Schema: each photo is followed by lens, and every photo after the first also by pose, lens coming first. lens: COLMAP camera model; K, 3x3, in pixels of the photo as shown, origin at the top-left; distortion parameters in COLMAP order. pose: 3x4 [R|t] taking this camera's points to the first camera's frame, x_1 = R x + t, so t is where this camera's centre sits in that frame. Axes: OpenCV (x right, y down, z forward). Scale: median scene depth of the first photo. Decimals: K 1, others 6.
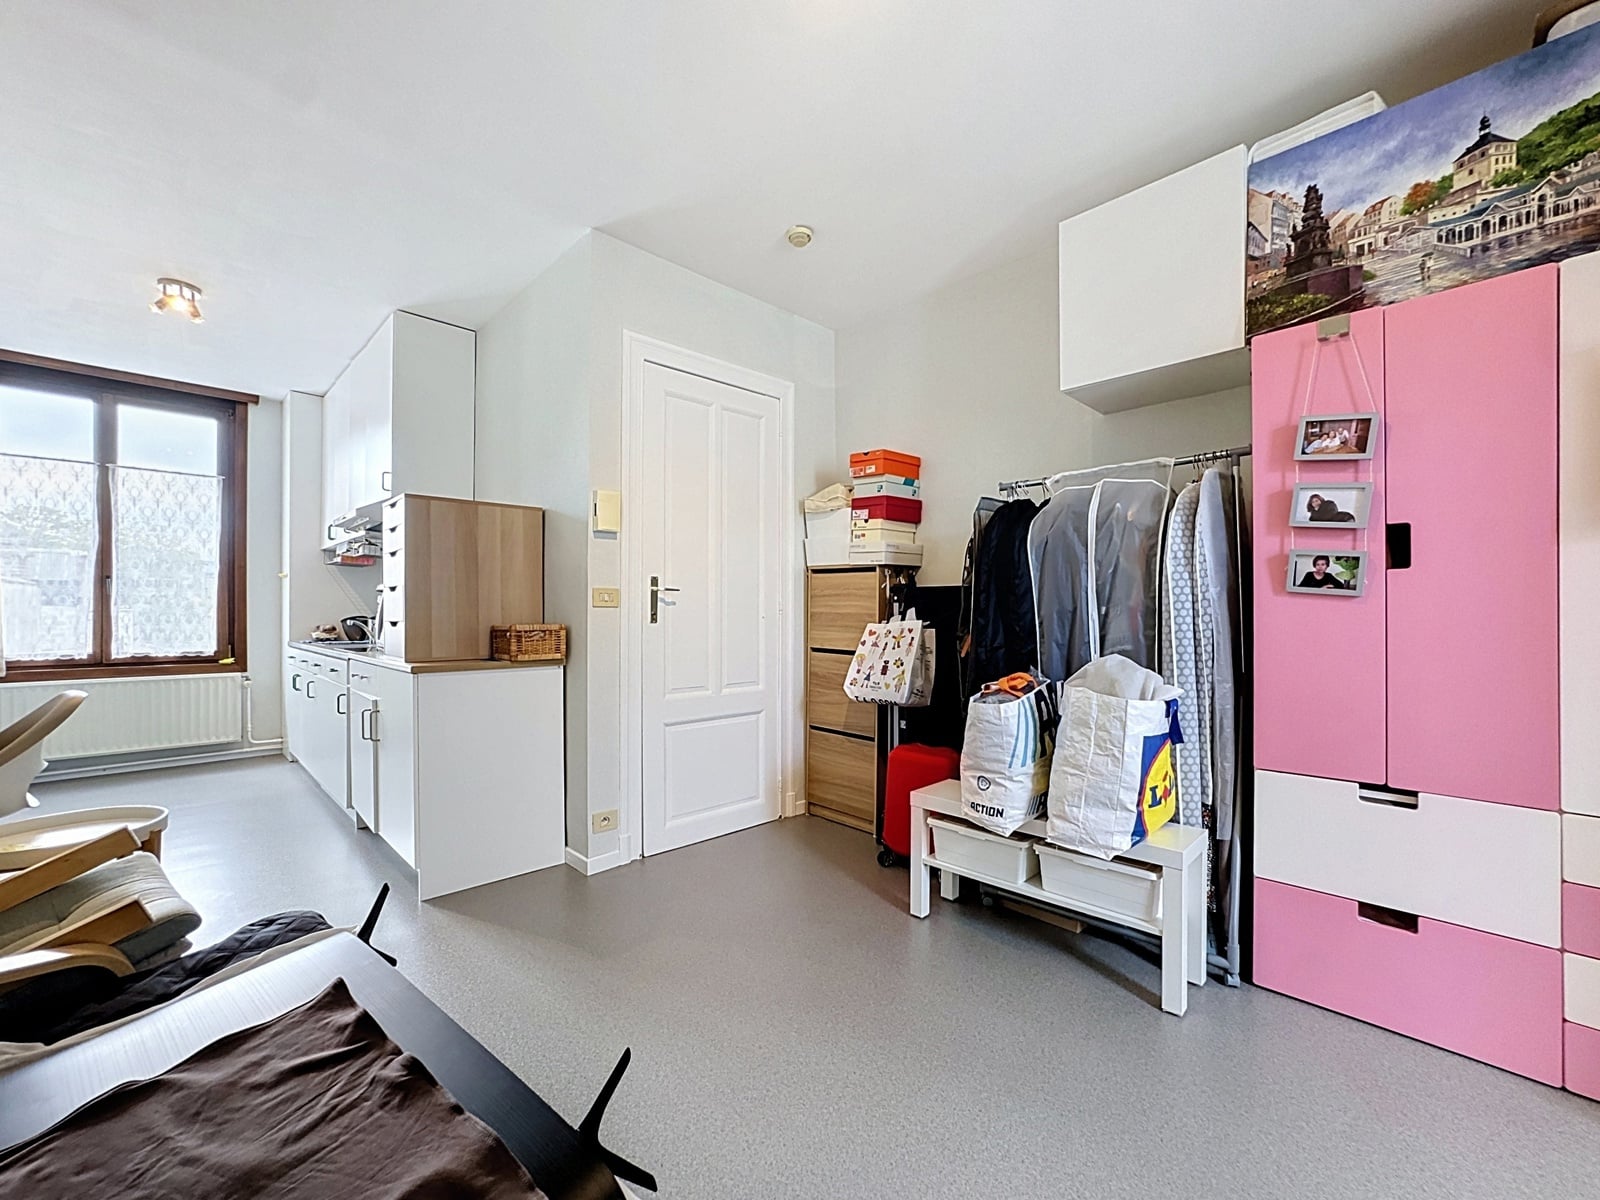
lens RADIAL K [[646.9, 0, 805.2], [0, 646.9, 612.3], [0, 0, 1]] dist [-0.020160, 0.003776]
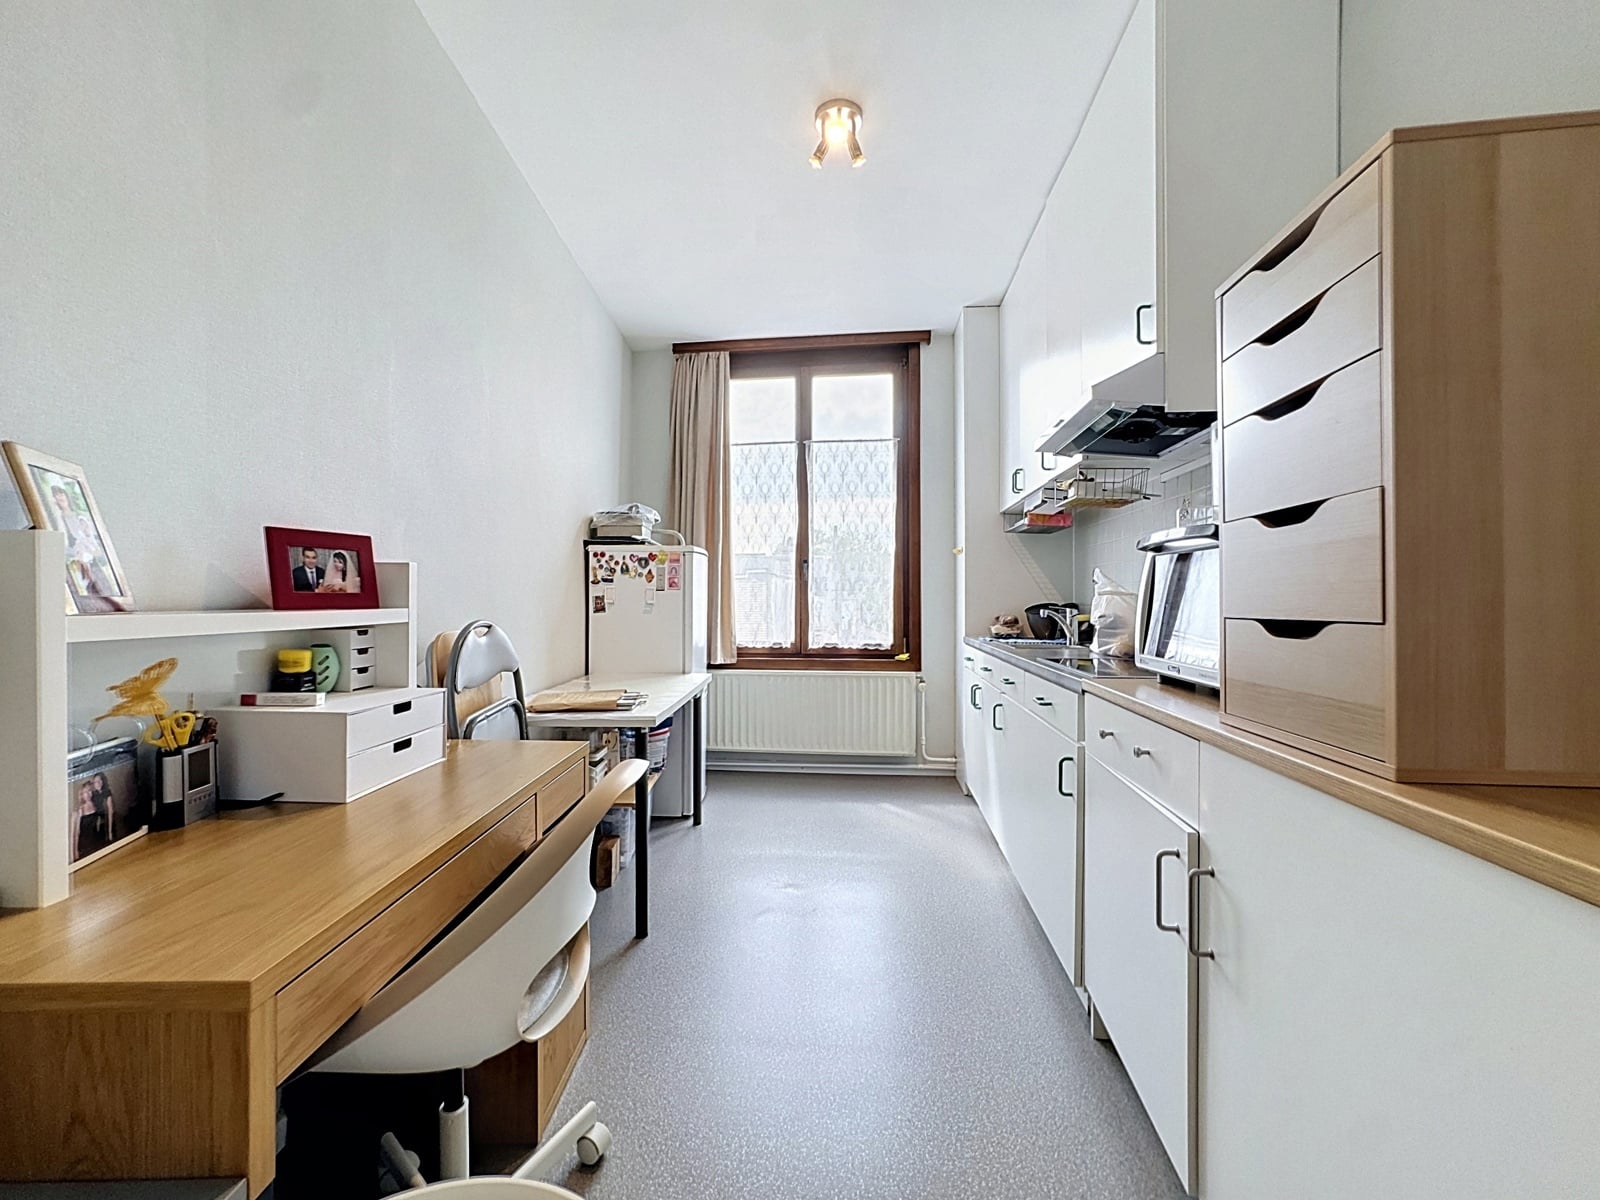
lens RADIAL K [[646.9, 0, 803.1], [0, 646.9, 604.7], [0, 0, 1]] dist [-0.020160, 0.003776]
pose [[0.622034, 0.002139, -0.782987, -0.333546], [0.002187, 0.999988, 0.004469, 0.003898], [0.782987, -0.004492, 0.622022, 0.381630]]
